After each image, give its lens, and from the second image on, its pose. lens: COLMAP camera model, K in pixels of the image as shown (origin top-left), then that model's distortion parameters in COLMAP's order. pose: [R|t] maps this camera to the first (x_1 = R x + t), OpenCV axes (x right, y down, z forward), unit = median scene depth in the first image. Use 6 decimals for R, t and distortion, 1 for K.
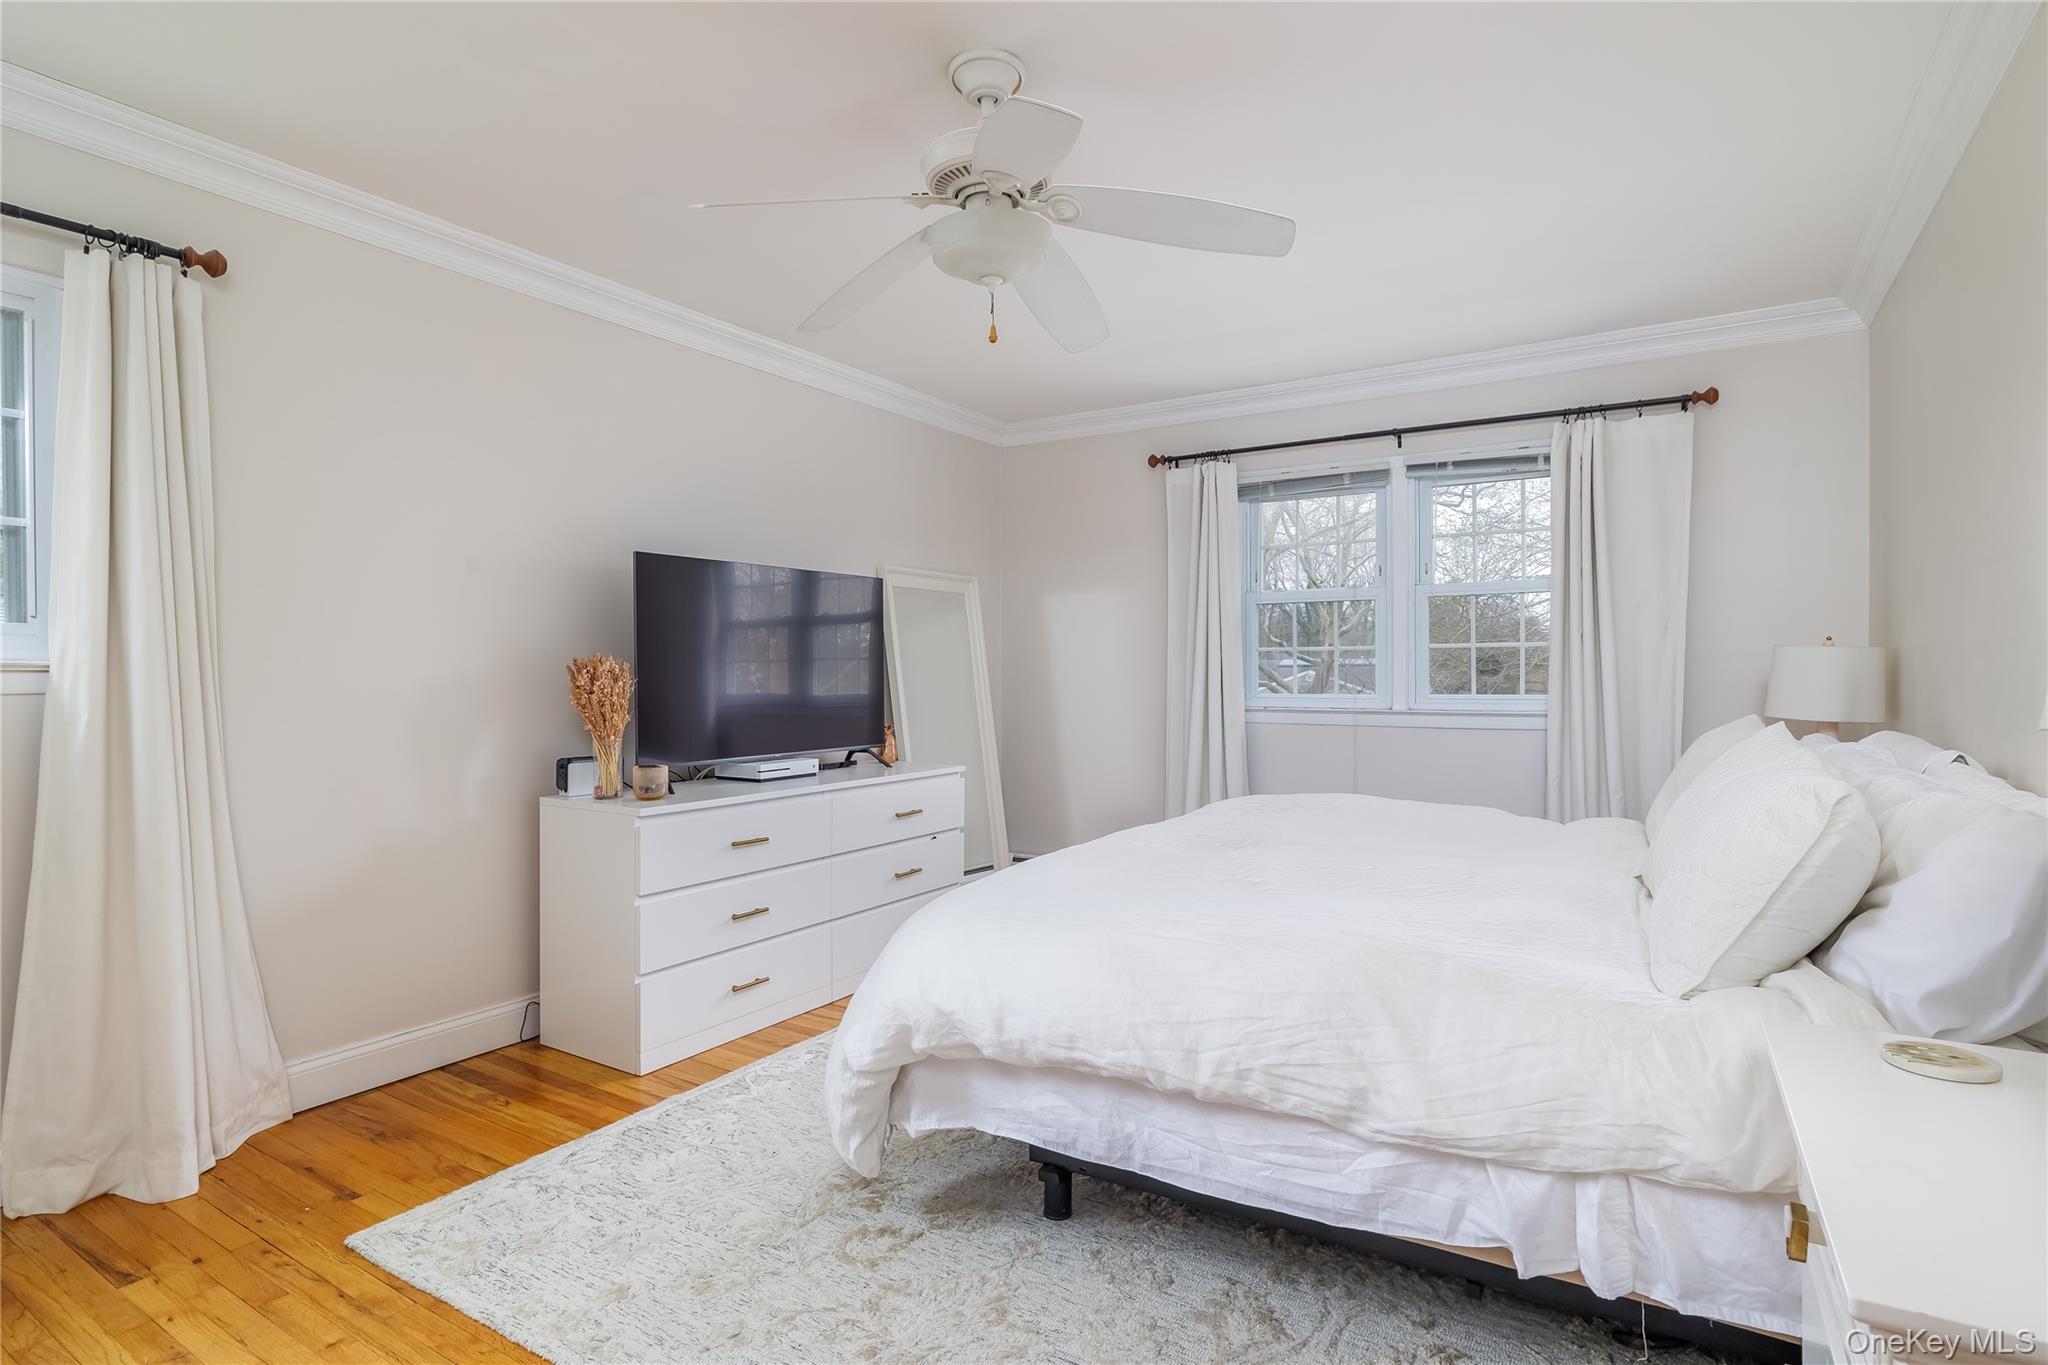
lens RADIAL K [[1049.6, 0, 1019.5], [0, 1049.6, 680.7], [0, 0, 1]] dist [-0.007486, -0.000649]
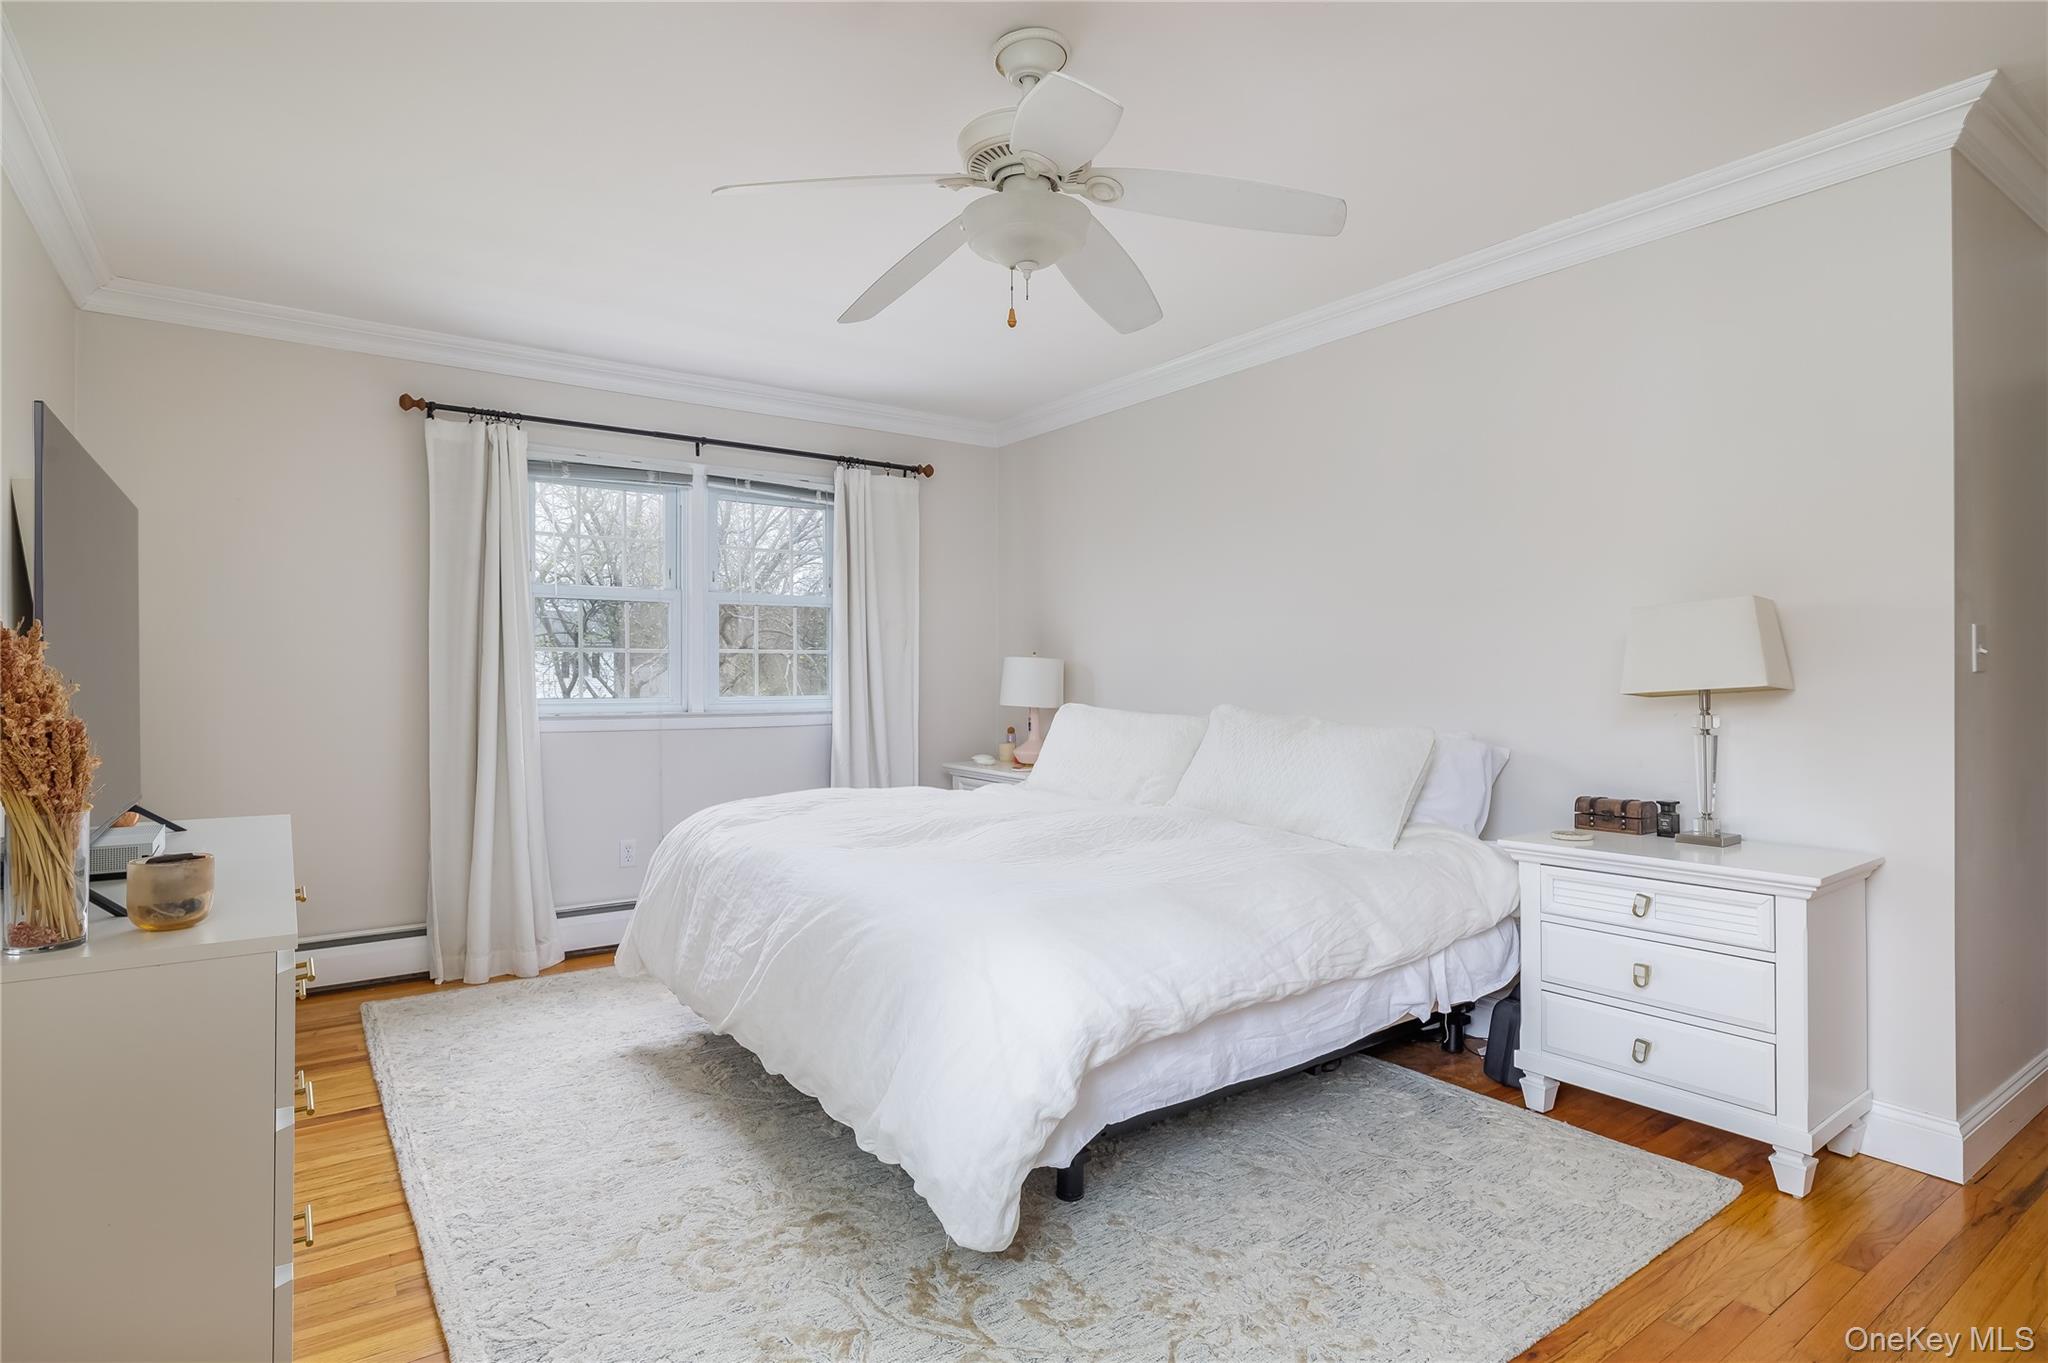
lens RADIAL K [[1049.6, 0, 1020.6], [0, 1049.6, 681.0], [0, 0, 1]] dist [-0.007486, -0.000649]
pose [[0.380743, -0.000788, 0.924680, -0.524177], [0.007232, 0.999972, -0.002126, 0.002045], [-0.924652, 0.007497, 0.380738, 0.362663]]
